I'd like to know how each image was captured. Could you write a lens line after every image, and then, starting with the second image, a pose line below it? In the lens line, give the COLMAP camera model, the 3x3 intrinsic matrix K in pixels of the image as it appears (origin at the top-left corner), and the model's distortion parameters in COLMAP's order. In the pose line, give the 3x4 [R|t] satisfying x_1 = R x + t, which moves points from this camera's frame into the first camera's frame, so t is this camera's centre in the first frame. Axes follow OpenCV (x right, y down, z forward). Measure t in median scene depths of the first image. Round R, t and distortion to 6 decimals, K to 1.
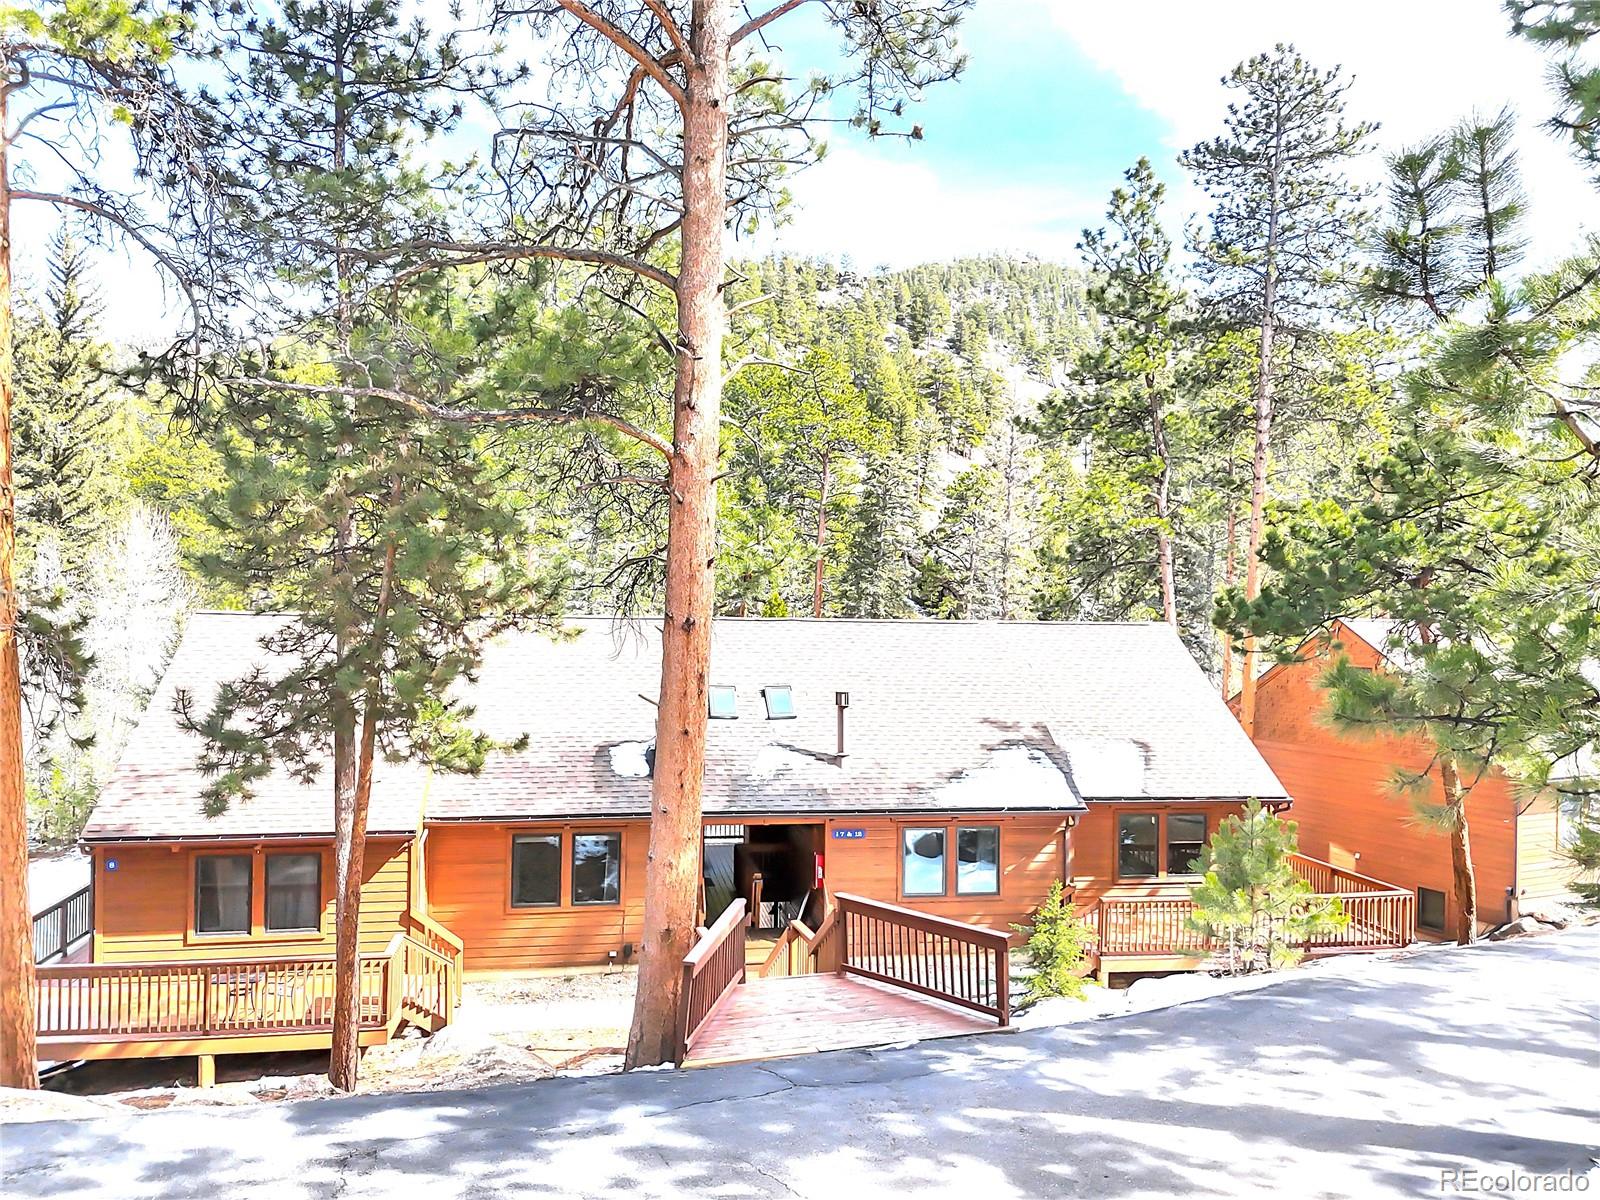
lens RADIAL K [[1169.6, 0, 807.5], [0, 1169.6, 620.9], [0, 0, 1]] dist [0.065034, -0.041995]
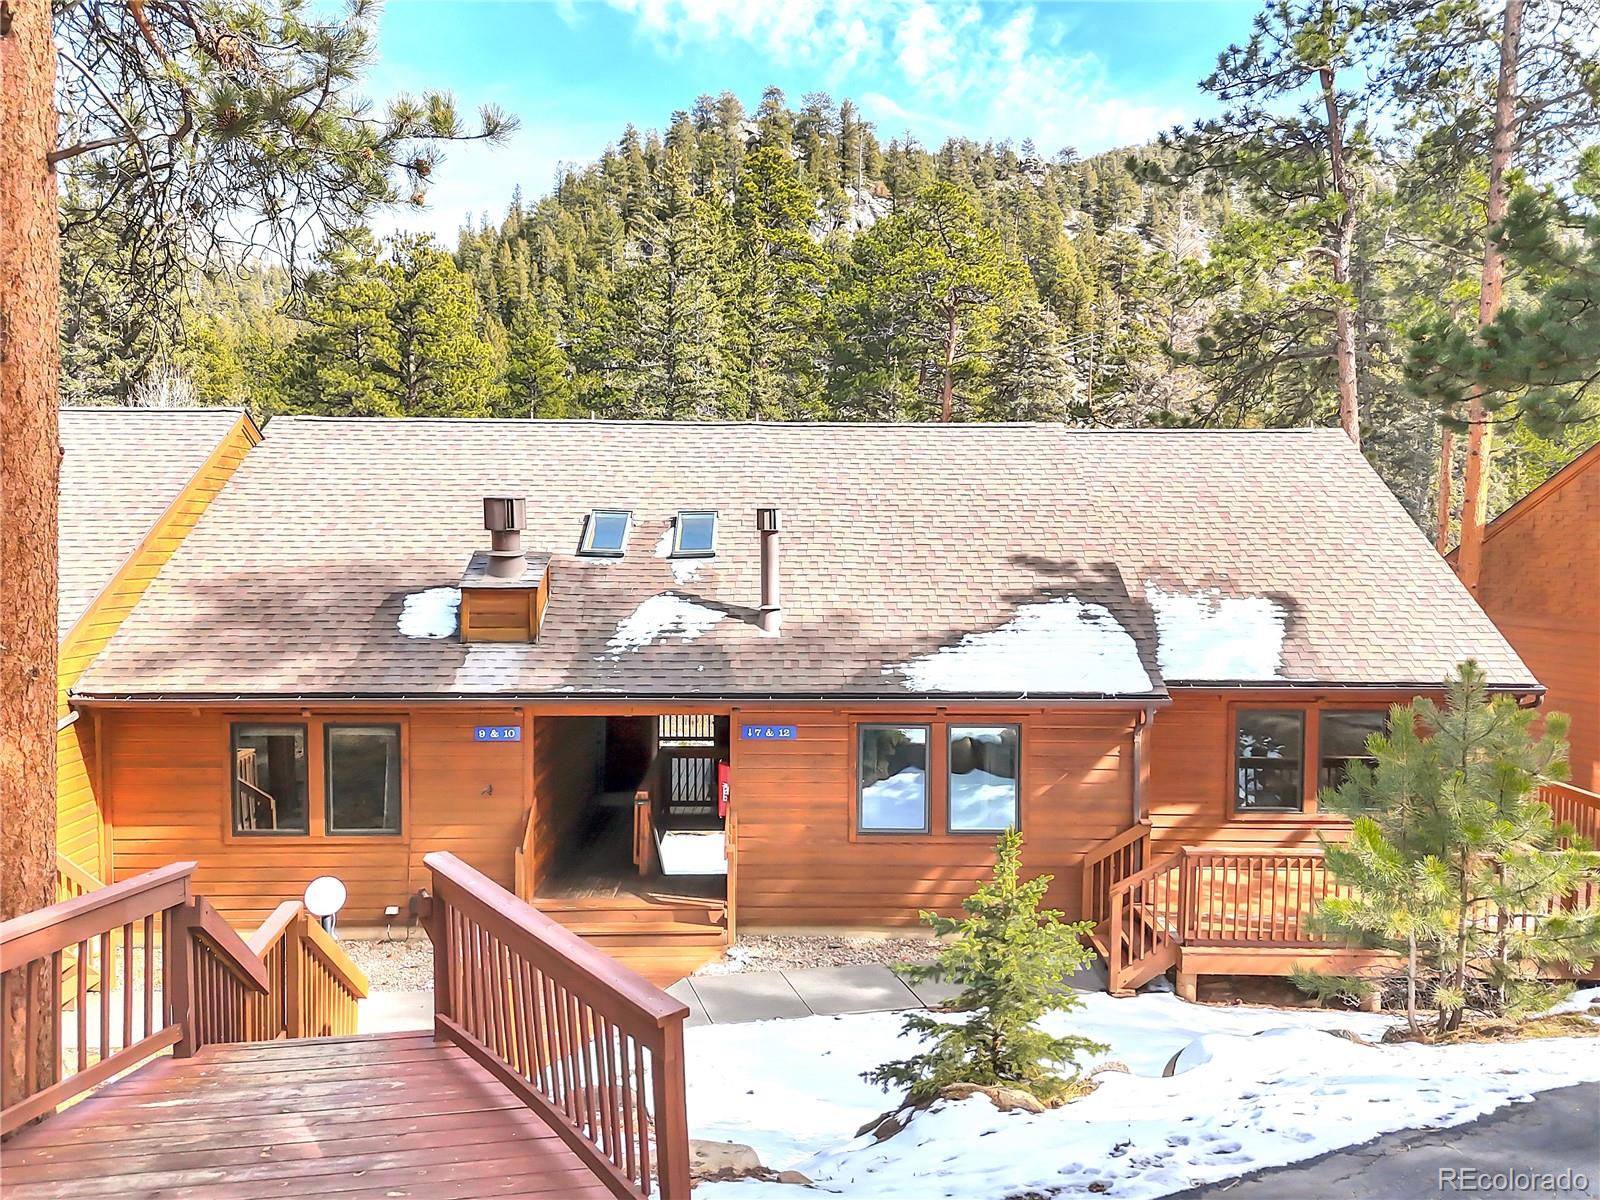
lens RADIAL K [[1184.1, 0, 800.0], [0, 1184.1, 600.0], [0, 0, 1]] dist [0.055225, -0.040103]
pose [[0.988056, -0.000193, -0.154098, 0.153341], [0.009461, 0.998189, 0.059414, 0.077012], [0.153807, -0.060162, 0.986268, 0.400258]]
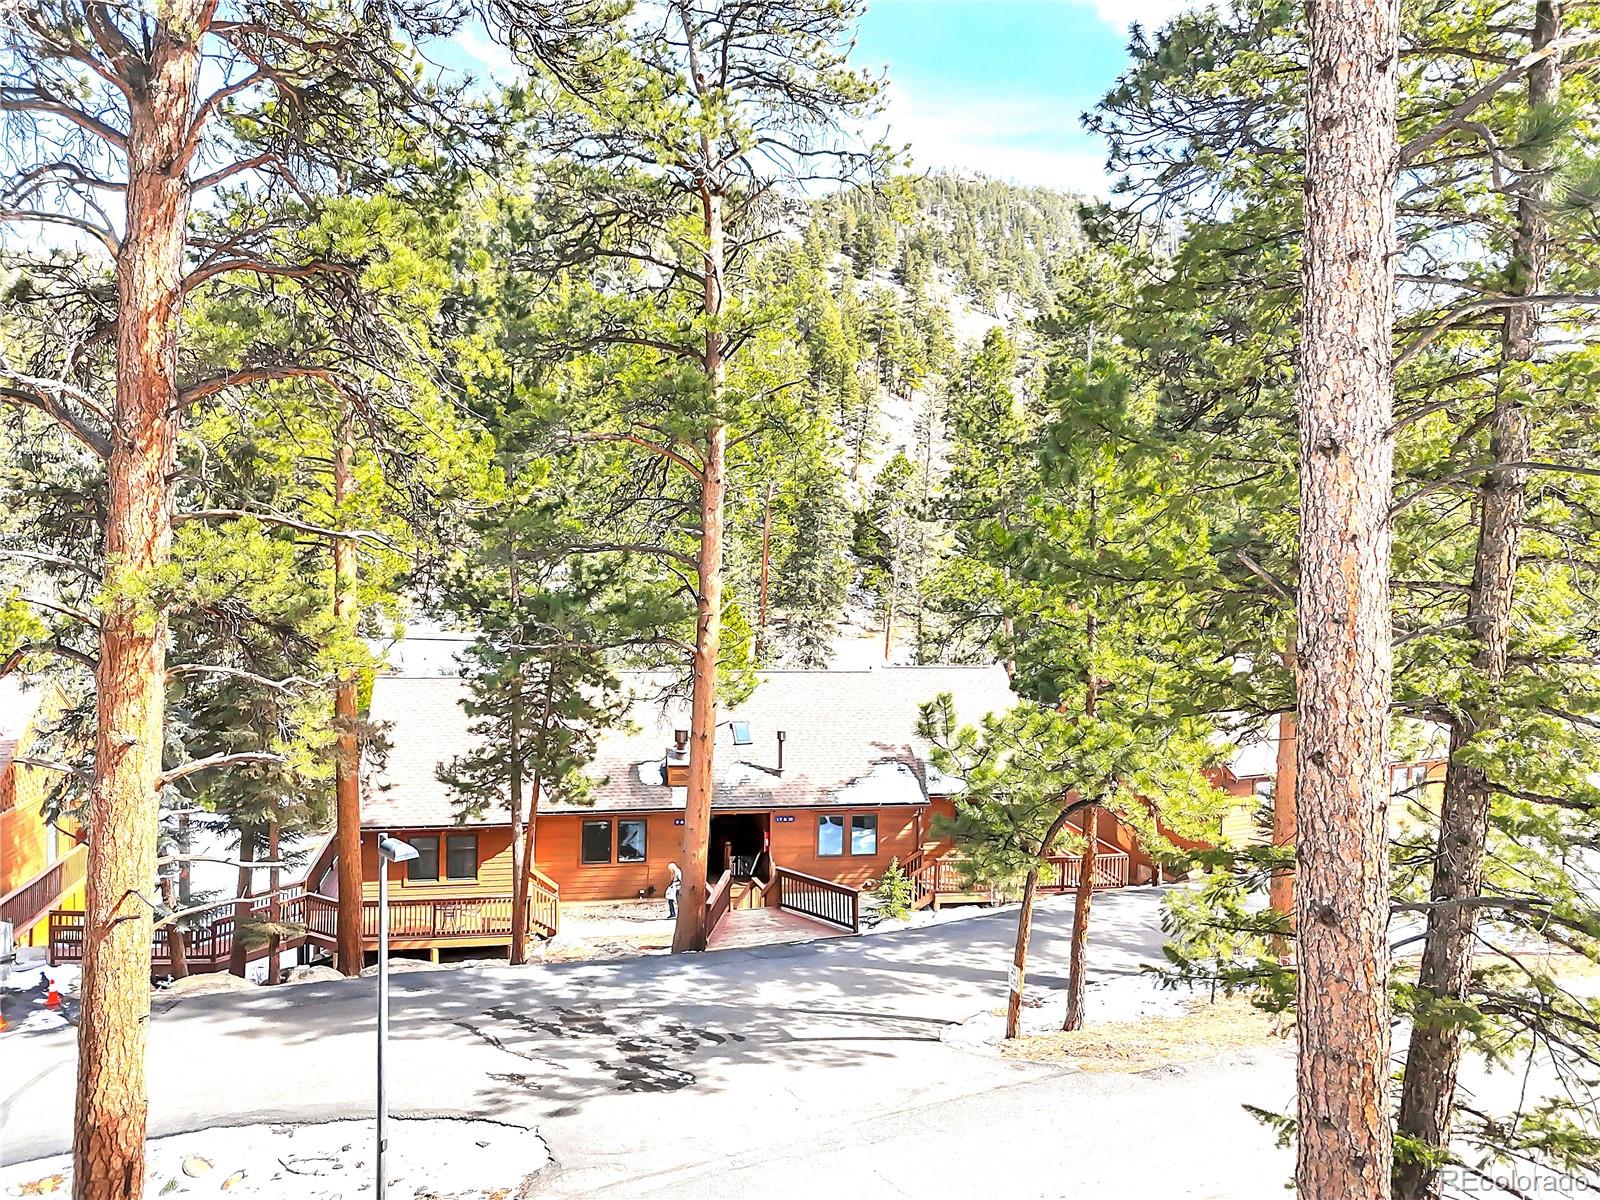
lens RADIAL K [[1146.3, 0, 759.8], [0, 1146.3, 602.1], [0, 0, 1]] dist [0.084250, -0.034032]
pose [[0.999973, 0.003051, 0.006641, -0.011173], [-0.003357, 0.998909, 0.046568, -0.201049], [-0.006491, -0.046589, 0.998893, -0.606219]]
